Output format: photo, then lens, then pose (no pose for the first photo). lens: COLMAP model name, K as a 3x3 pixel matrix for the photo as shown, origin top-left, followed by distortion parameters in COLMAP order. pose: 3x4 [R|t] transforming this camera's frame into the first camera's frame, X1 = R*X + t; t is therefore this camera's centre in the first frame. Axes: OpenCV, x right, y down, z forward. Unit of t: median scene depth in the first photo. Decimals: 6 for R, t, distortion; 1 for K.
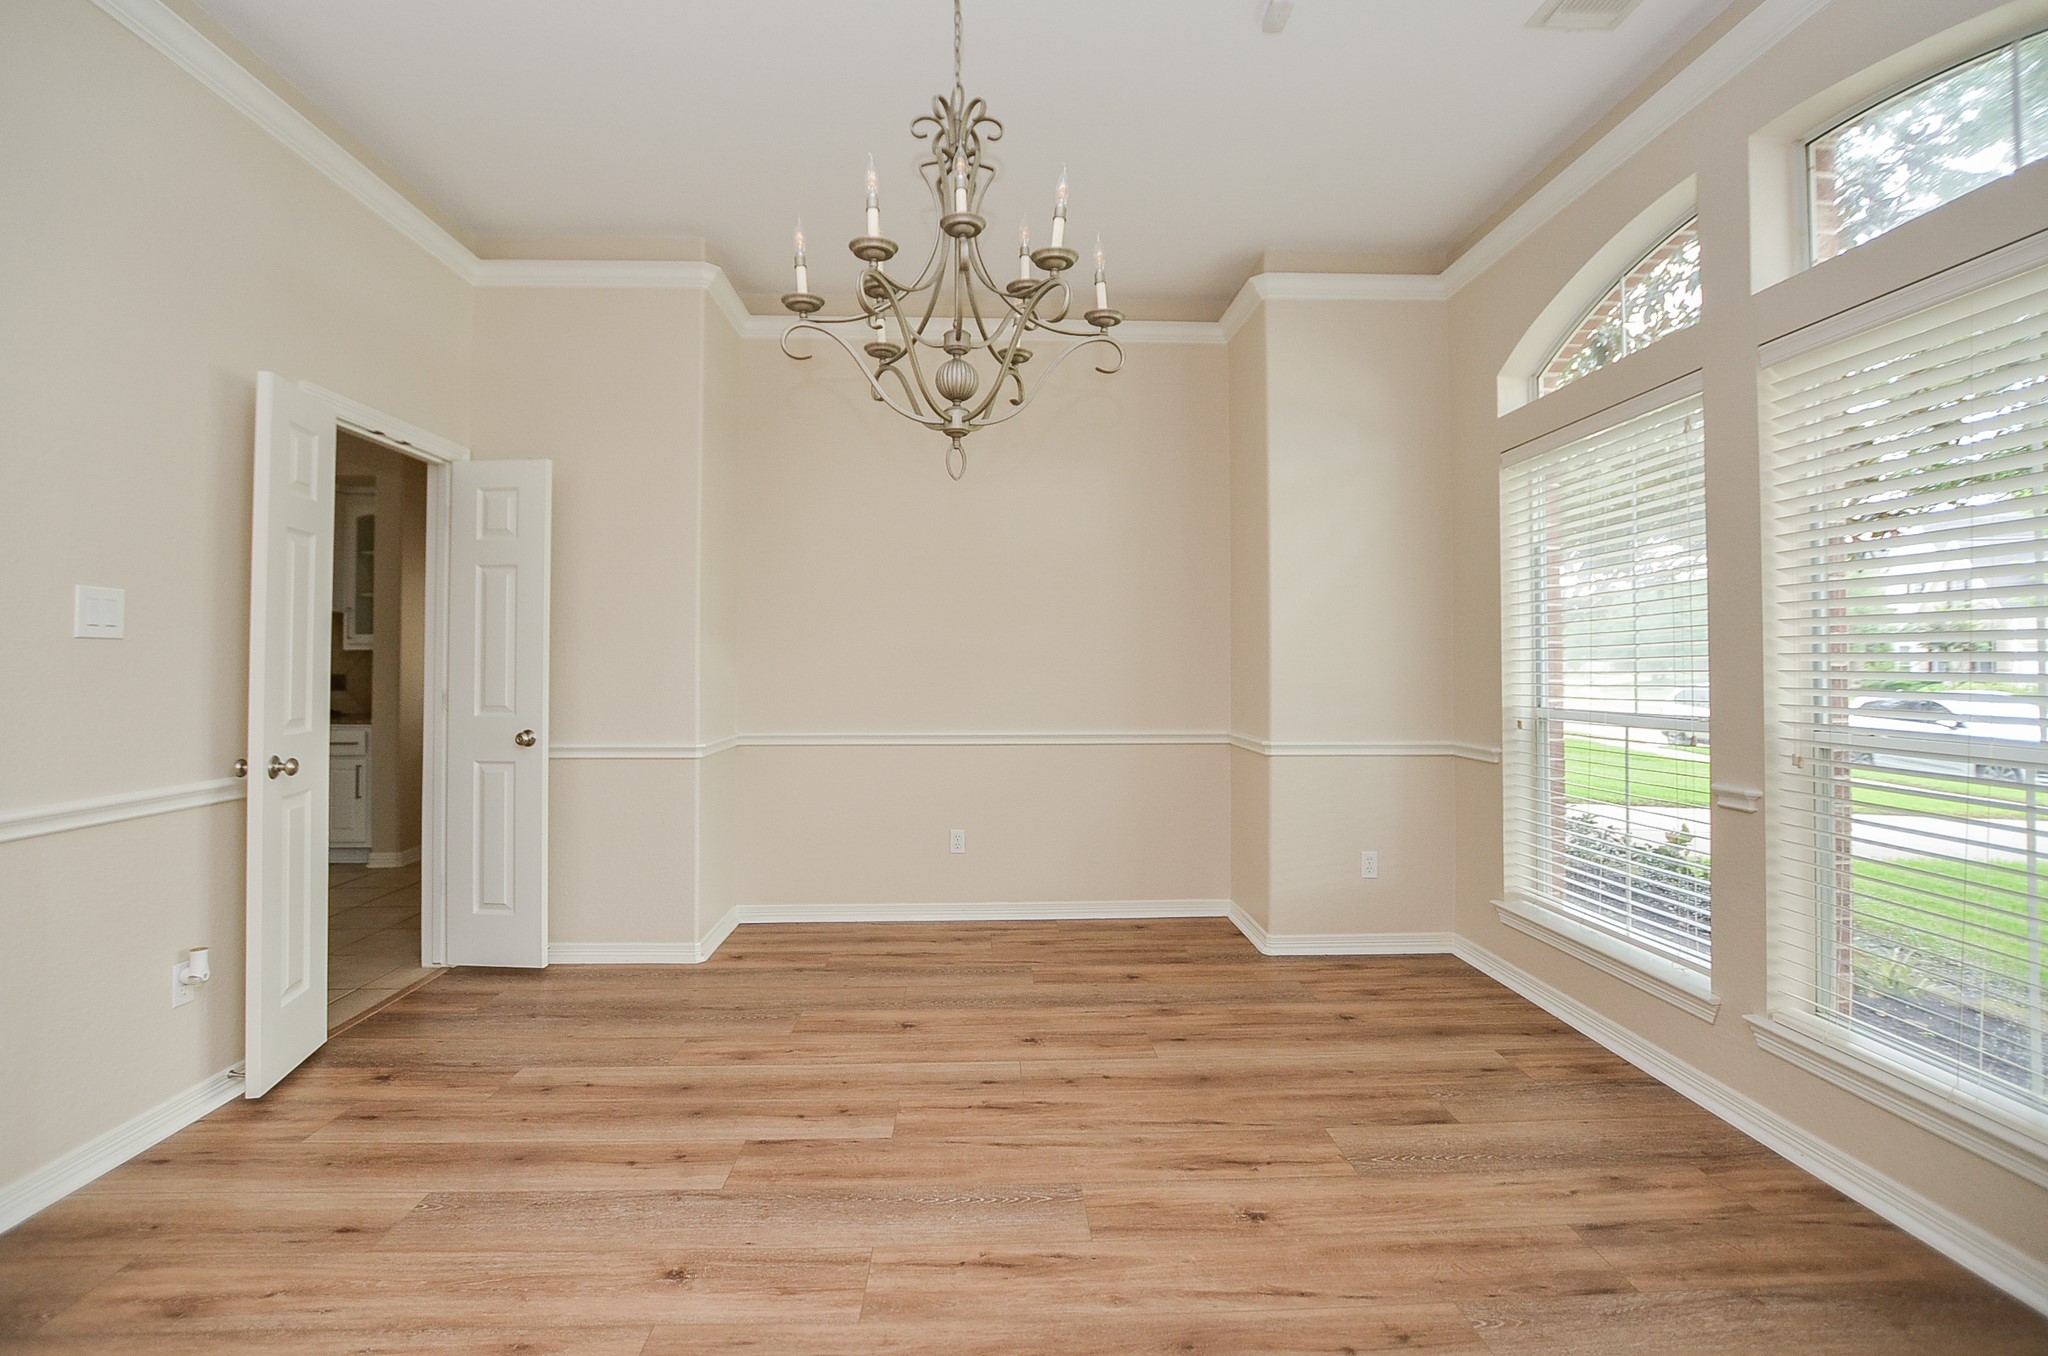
lens RADIAL K [[914.7, 0, 1019.2], [0, 914.7, 637.0], [0, 0, 1]] dist [-0.033083, -0.000029]
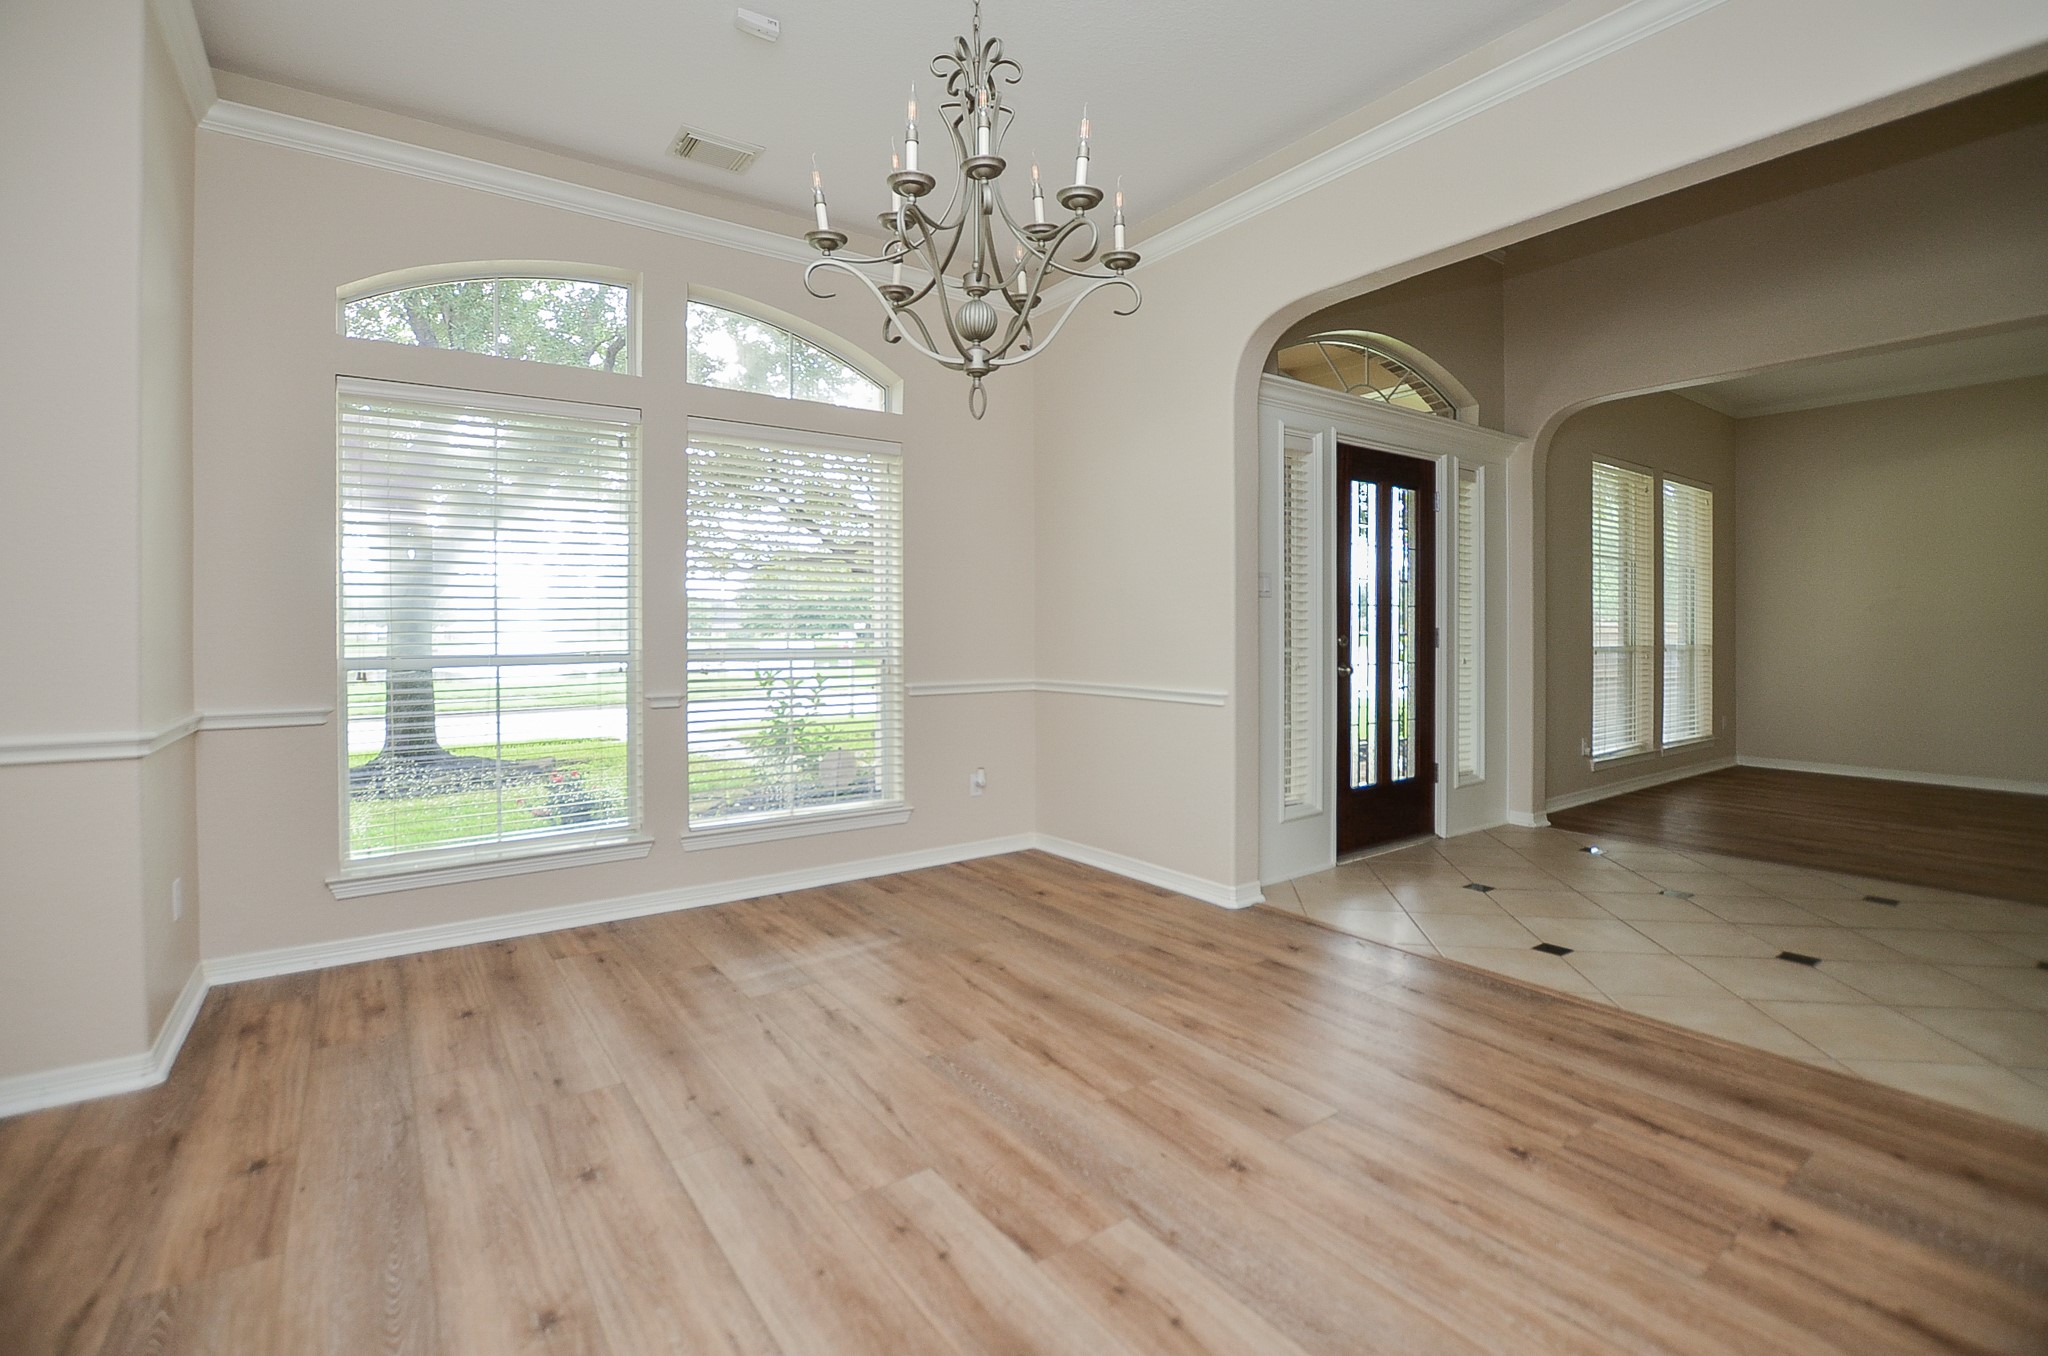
lens RADIAL K [[914.7, 0, 1019.2], [0, 914.7, 637.0], [0, 0, 1]] dist [-0.033083, -0.000029]
pose [[-0.538593, -0.006618, 0.842540, -0.800949], [-0.020791, 0.999769, -0.005438, 0.063450], [-0.842309, -0.020447, -0.538606, 1.264168]]
